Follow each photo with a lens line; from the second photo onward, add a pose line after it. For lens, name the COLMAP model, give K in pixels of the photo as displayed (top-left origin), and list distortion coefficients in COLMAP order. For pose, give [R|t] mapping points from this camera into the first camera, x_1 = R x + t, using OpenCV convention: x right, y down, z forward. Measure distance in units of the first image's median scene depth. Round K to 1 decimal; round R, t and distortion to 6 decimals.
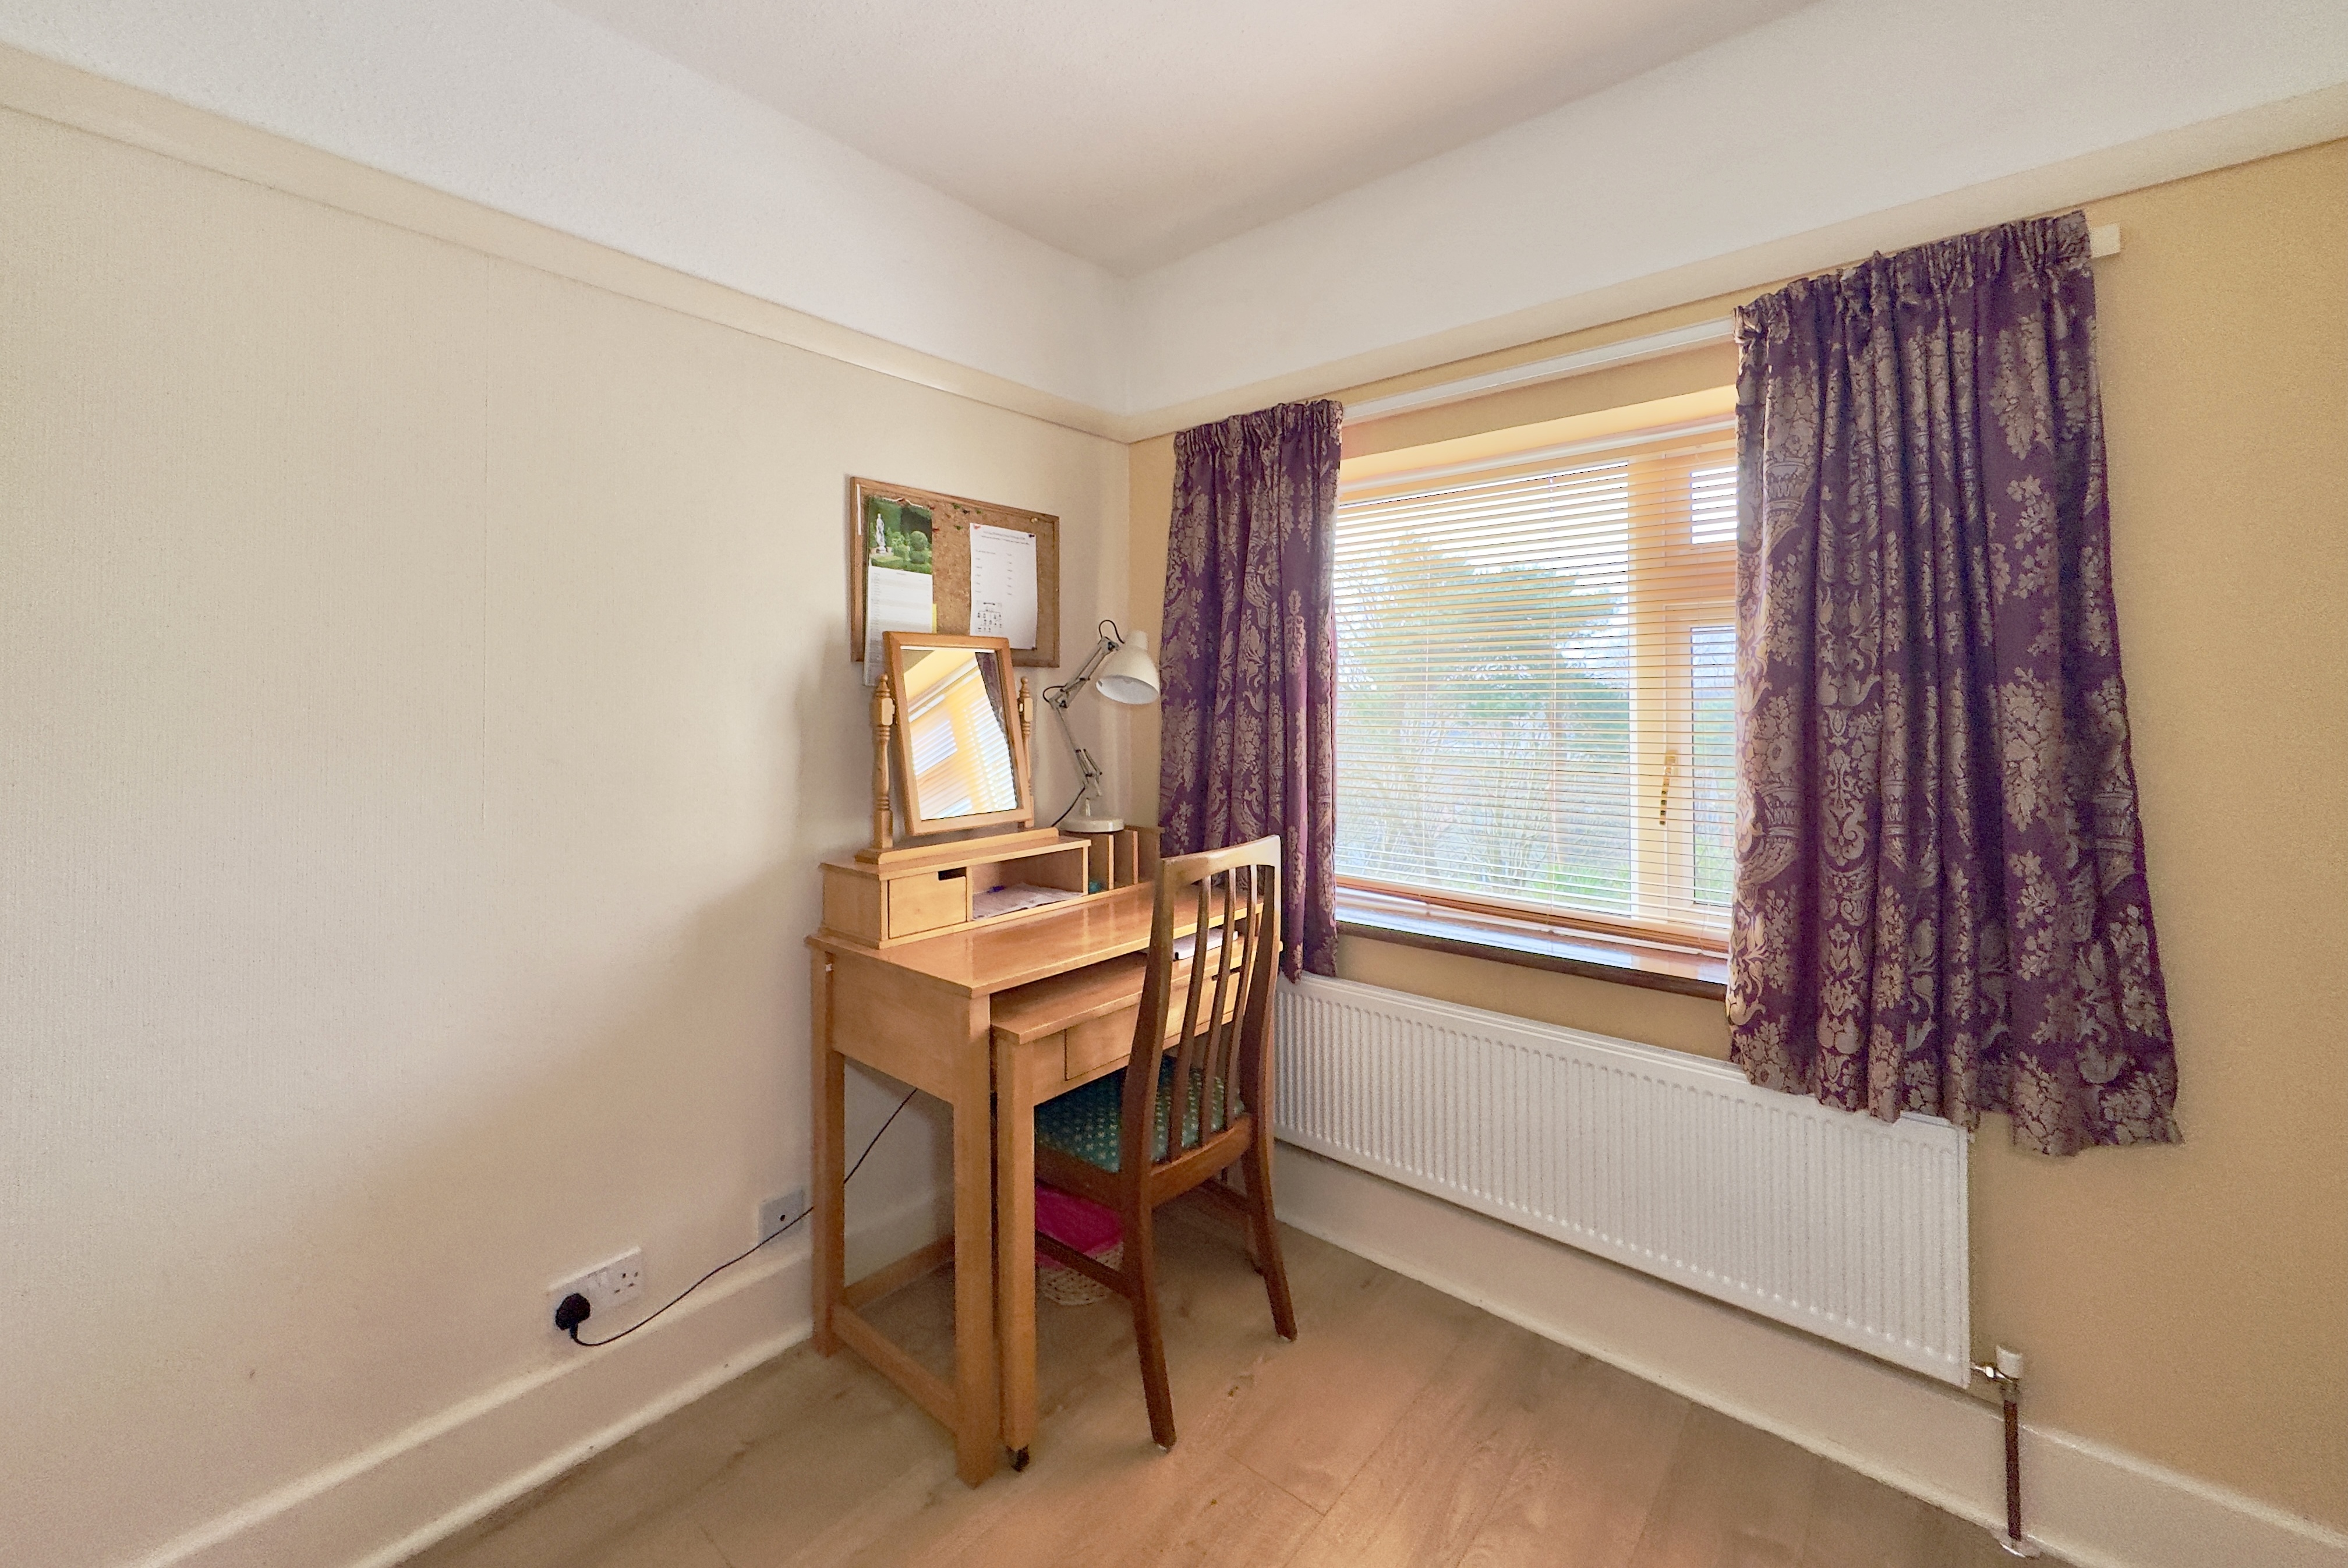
lens RADIAL K [[926.4, 0, 1171.3], [0, 926.4, 700.4], [0, 0, 1]] dist [-0.001747, -0.000414]
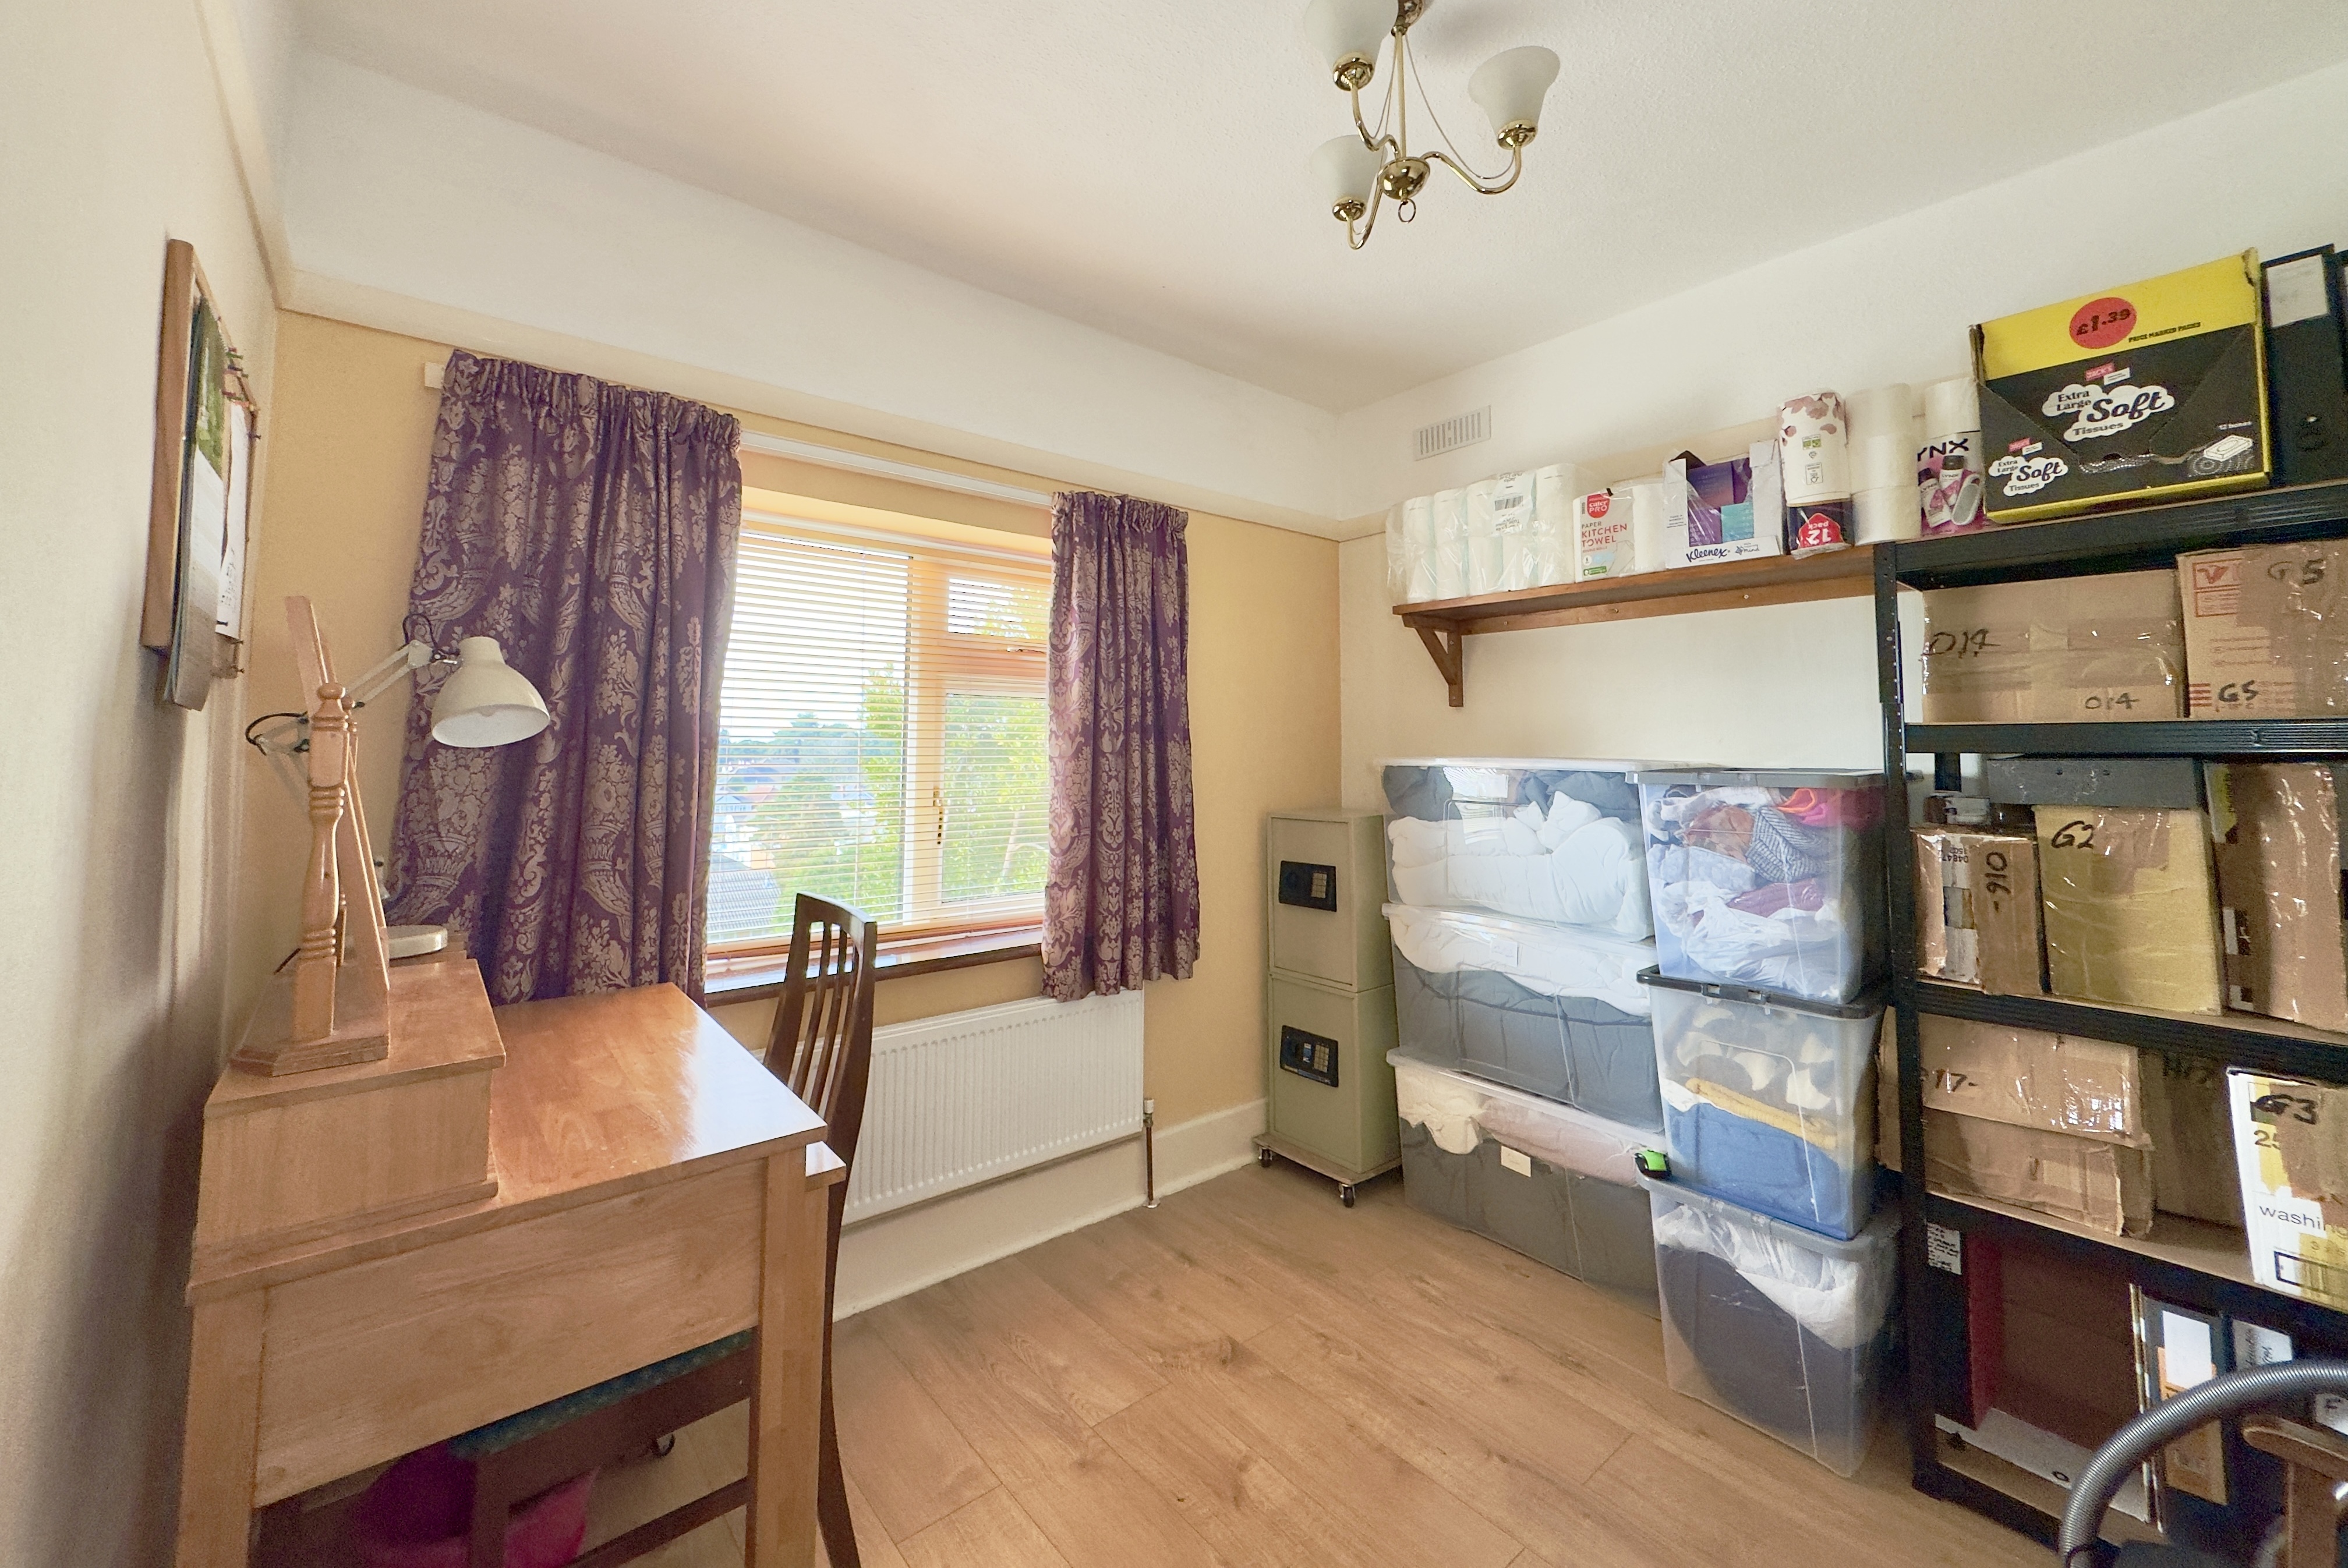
lens RADIAL K [[926.4, 0, 1171.3], [0, 926.4, 700.4], [0, 0, 1]] dist [-0.001747, -0.000414]
pose [[0.183064, 0.055782, 0.981517, -0.864460], [-0.010561, 0.998443, -0.054775, 0.002080], [-0.983044, -0.000338, 0.183368, 0.552839]]
